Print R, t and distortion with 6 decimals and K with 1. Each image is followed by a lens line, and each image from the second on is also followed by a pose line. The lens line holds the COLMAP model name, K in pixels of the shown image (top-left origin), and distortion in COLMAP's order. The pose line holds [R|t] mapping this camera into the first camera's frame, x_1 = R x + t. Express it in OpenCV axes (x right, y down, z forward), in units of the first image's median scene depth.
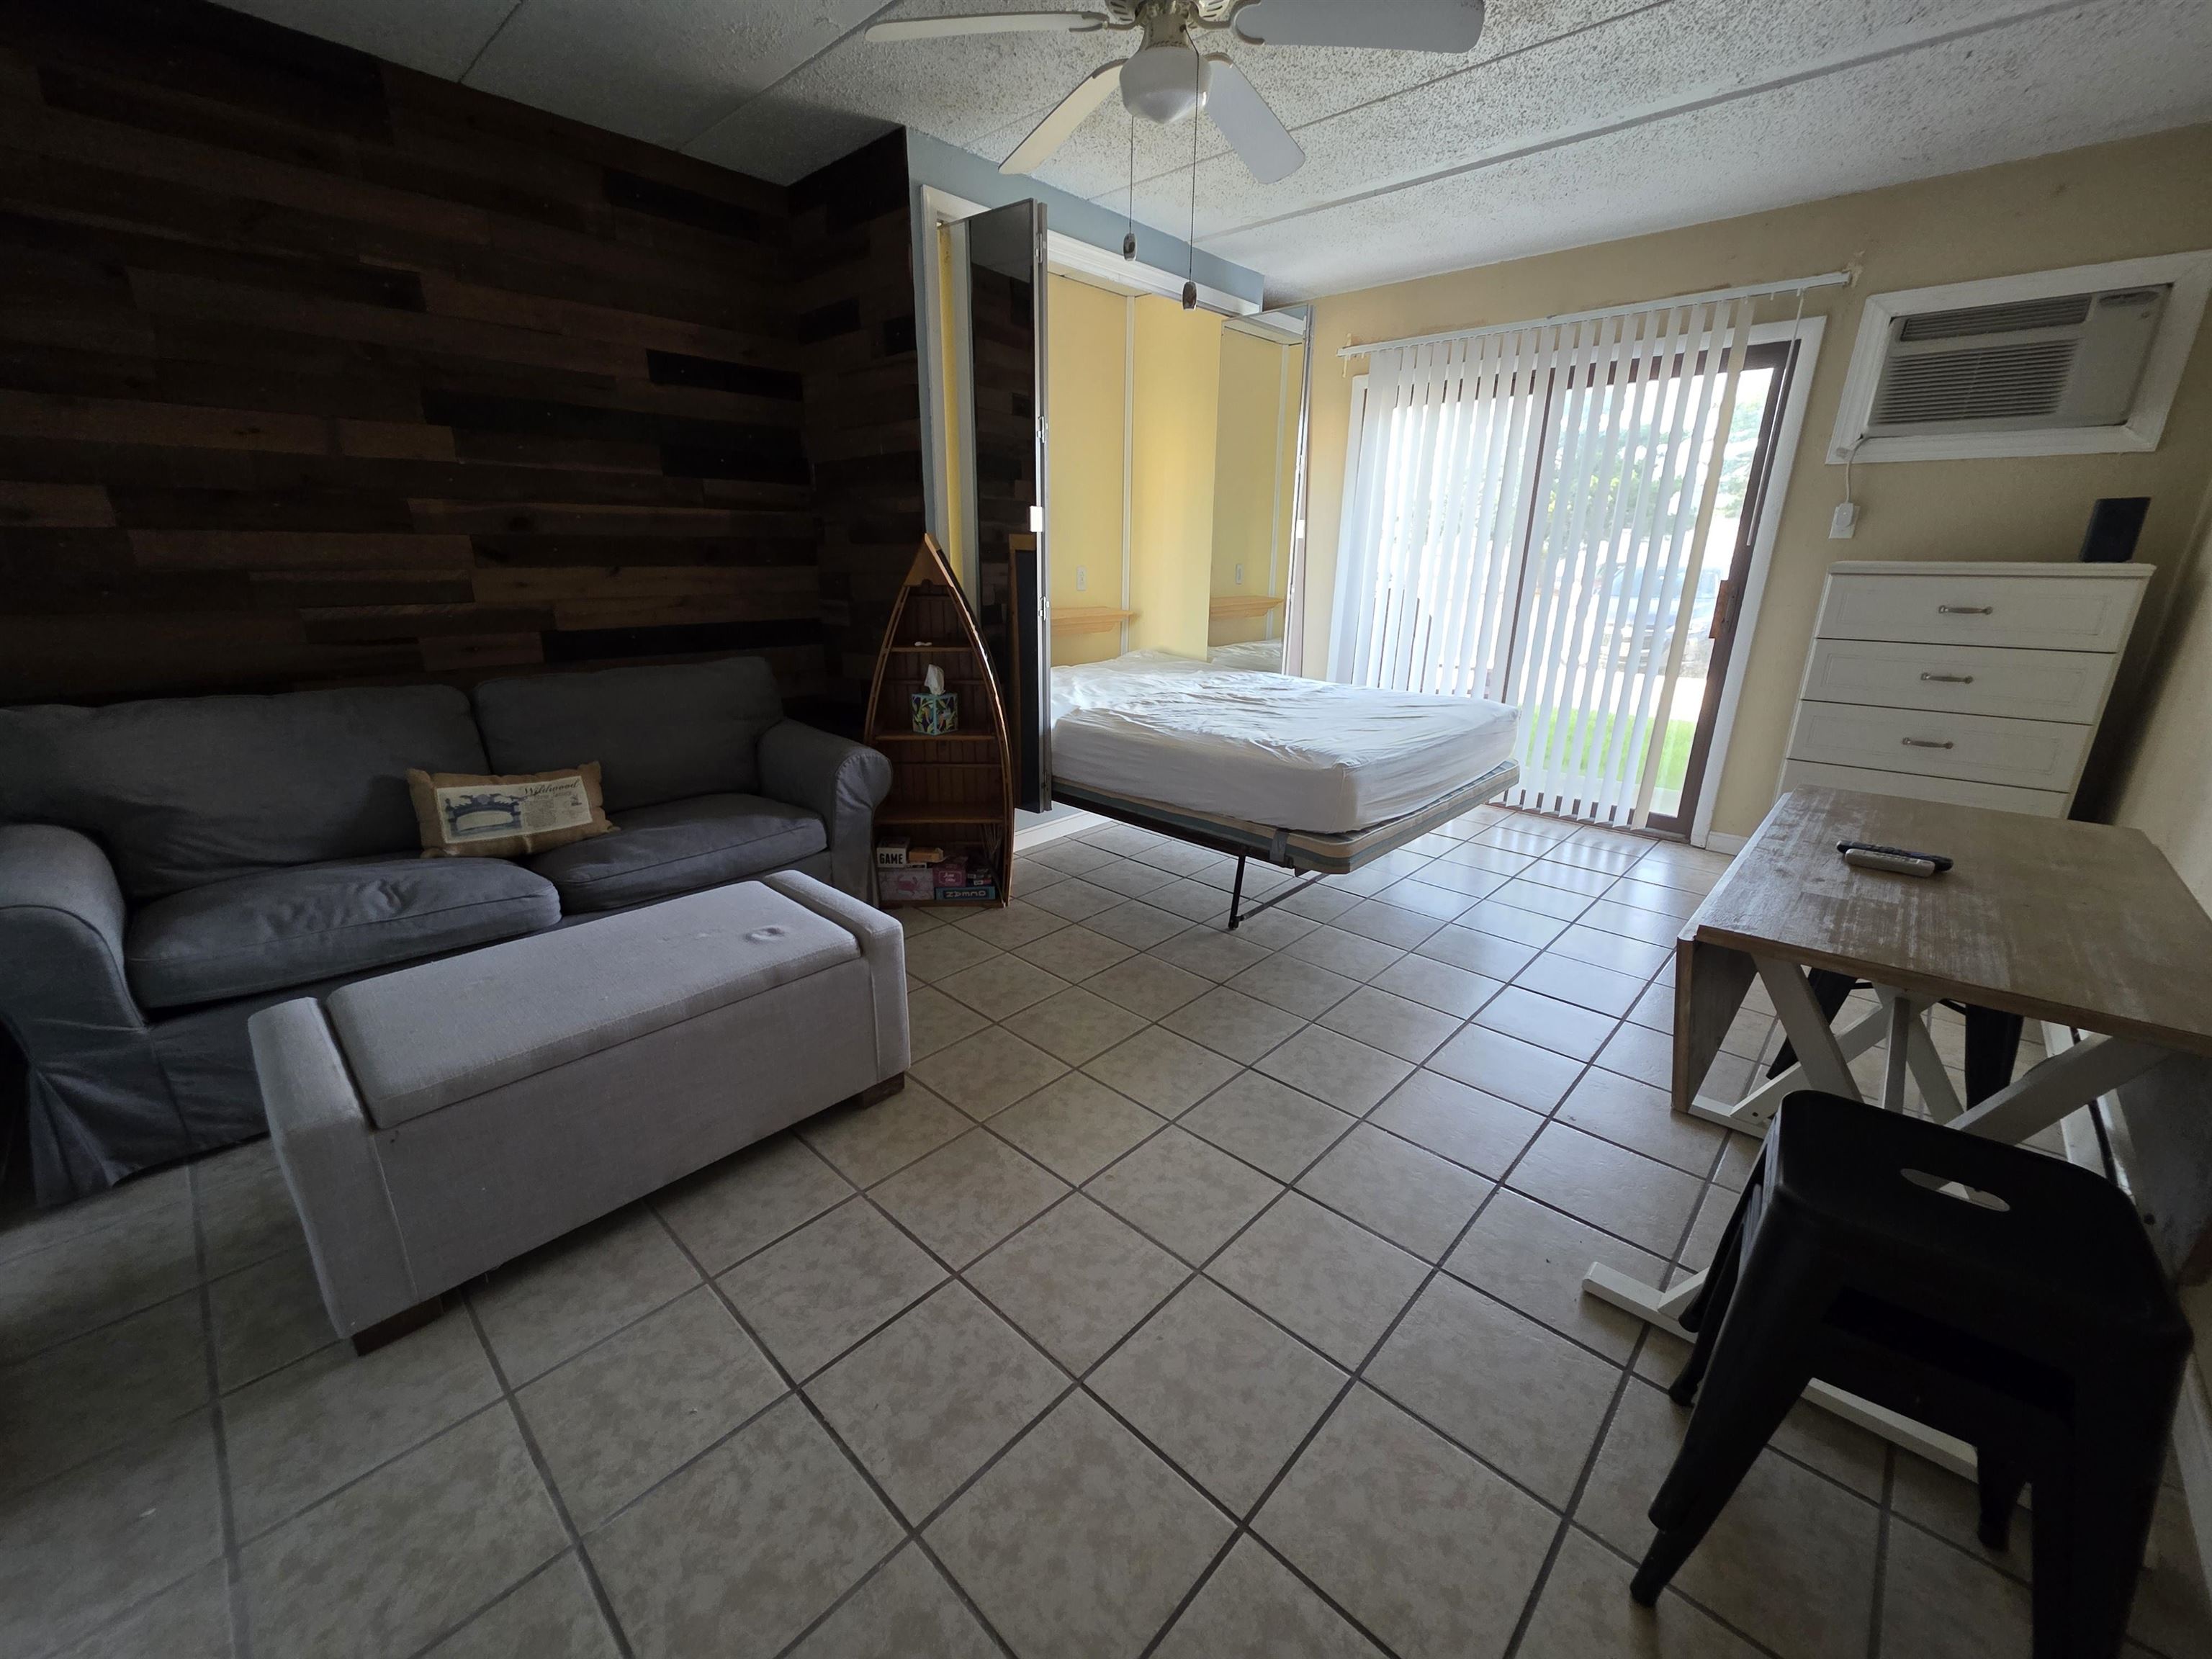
lens RADIAL K [[878.0, 0, 1093.5], [0, 878.0, 821.8], [0, 0, 1]] dist [-0.000118, -0.000172]
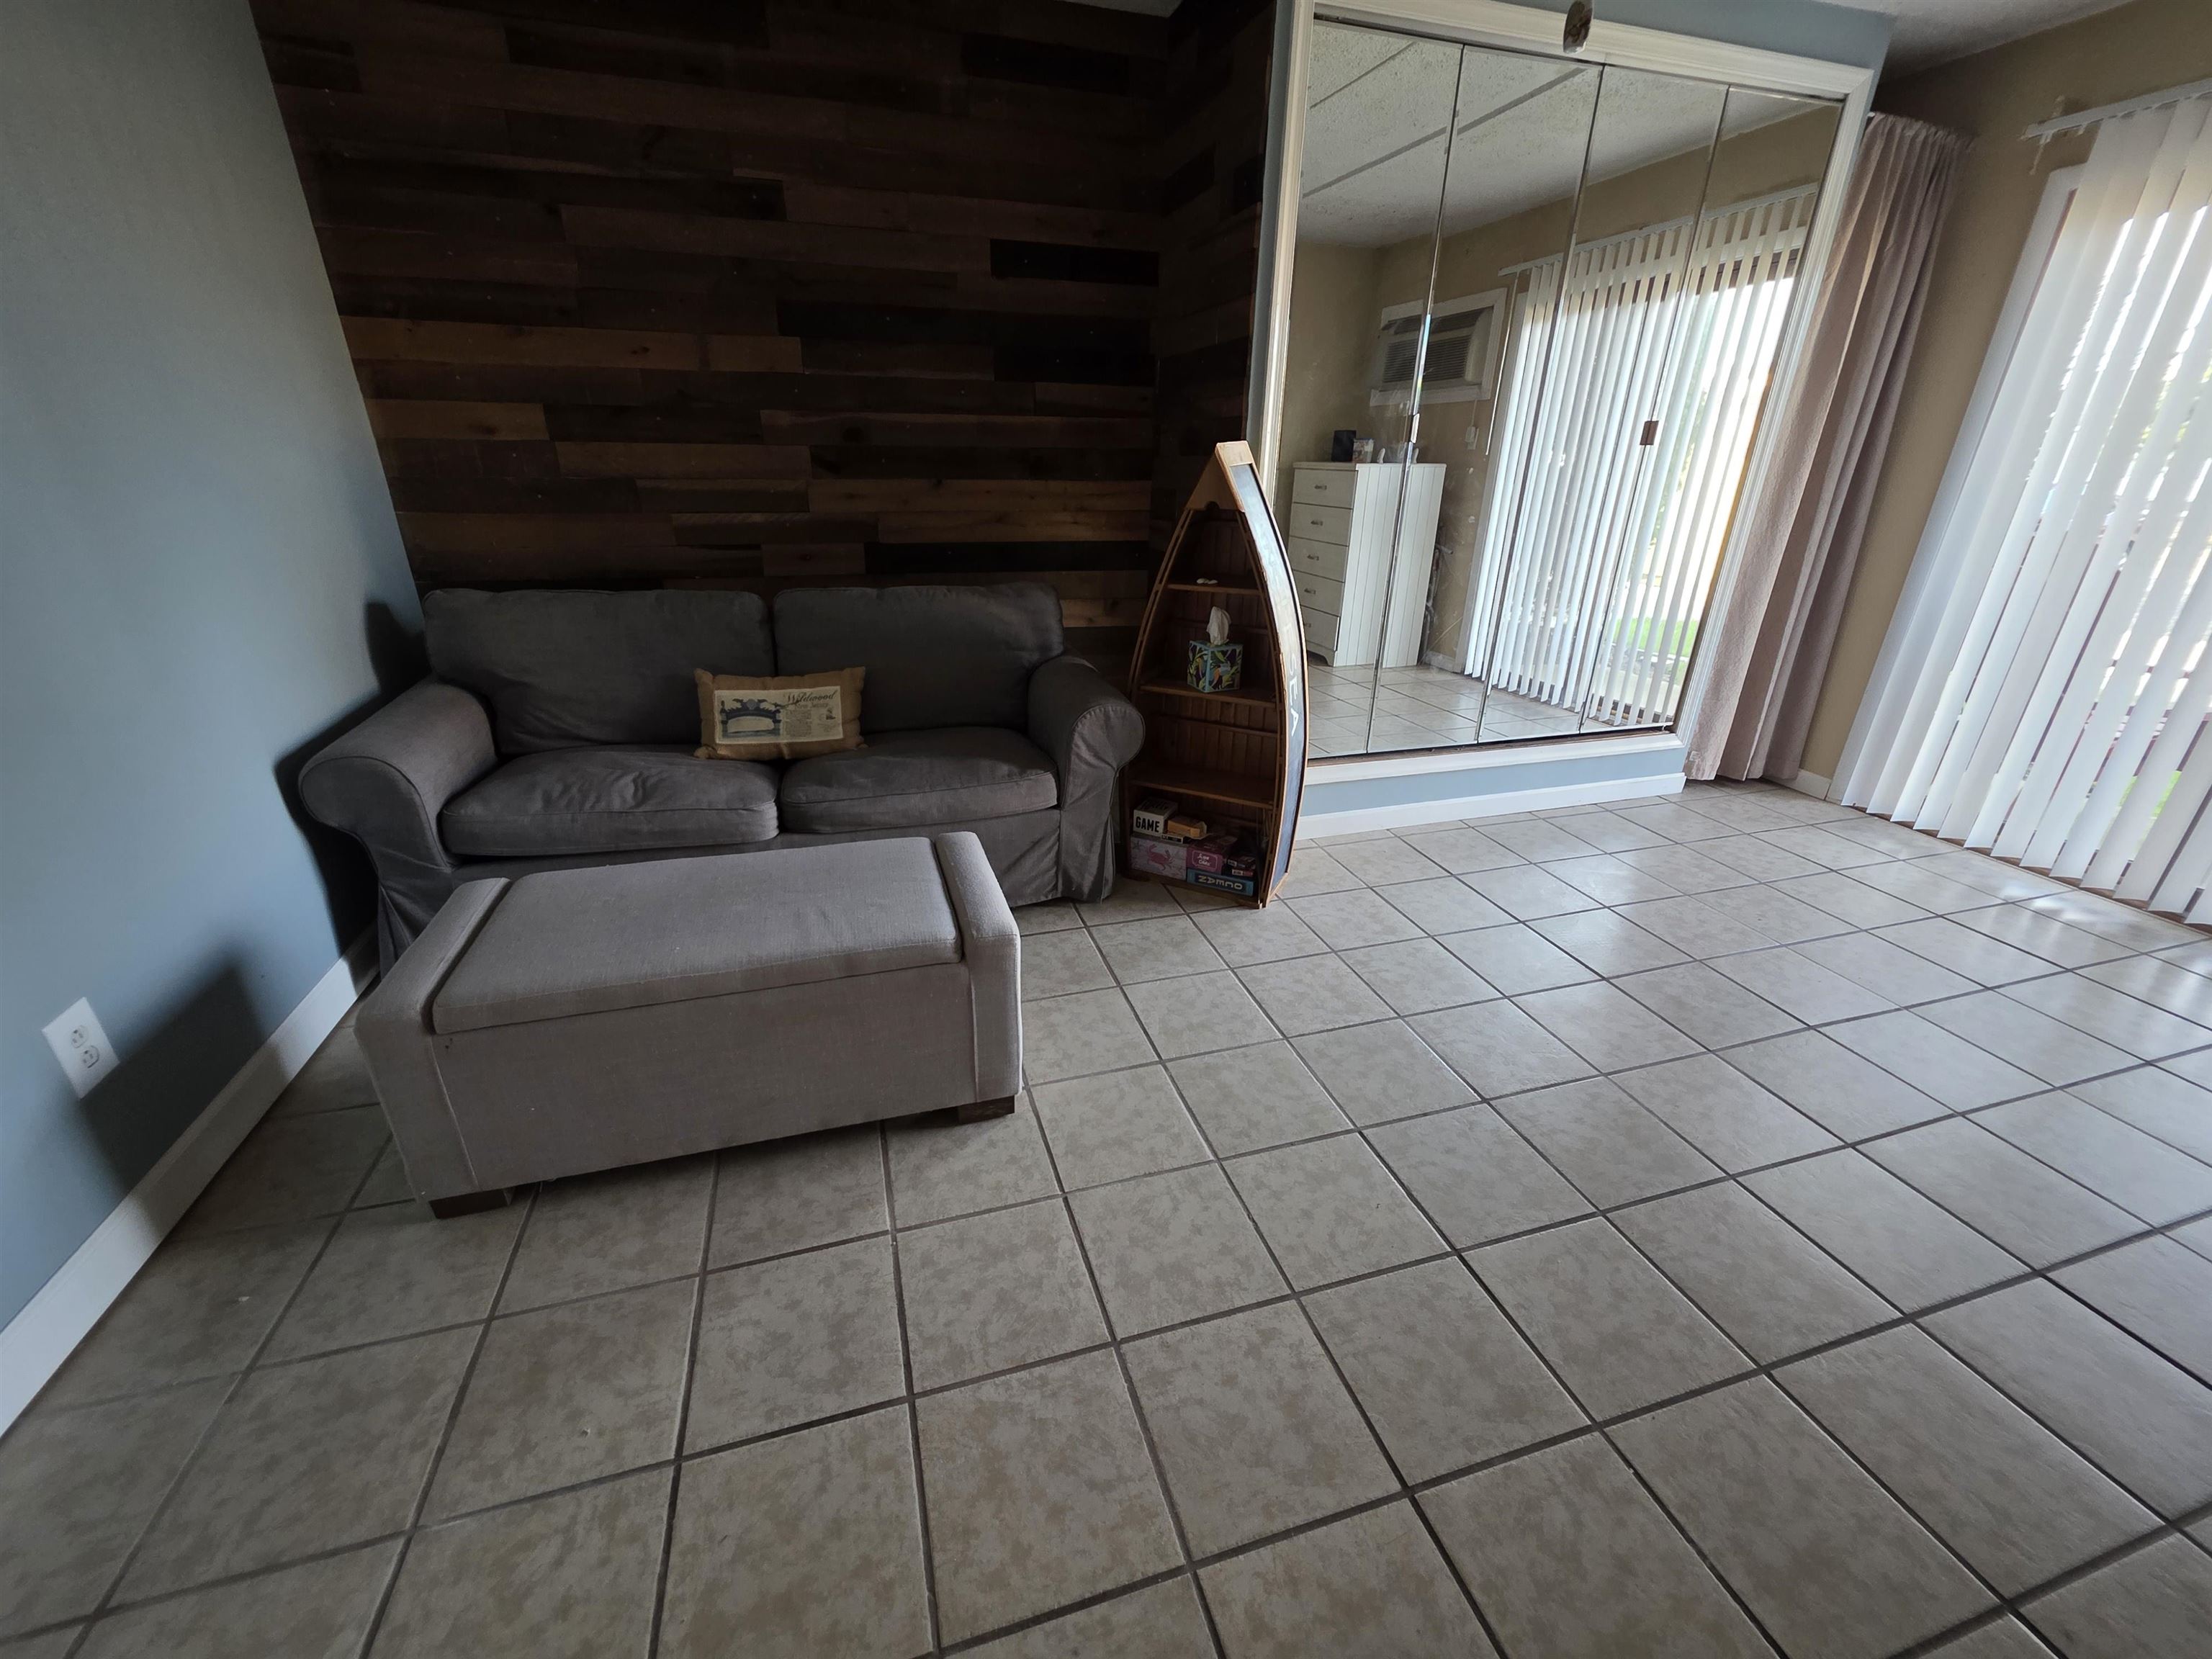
lens RADIAL K [[880.5, 0, 1094.3], [0, 880.5, 821.7], [0, 0, 1]] dist [-0.000881, -0.000178]
pose [[0.866444, 0.194651, -0.459767, 0.167758], [-0.152916, 0.980076, 0.126759, -0.083996], [0.475281, -0.039524, 0.878946, 0.256660]]
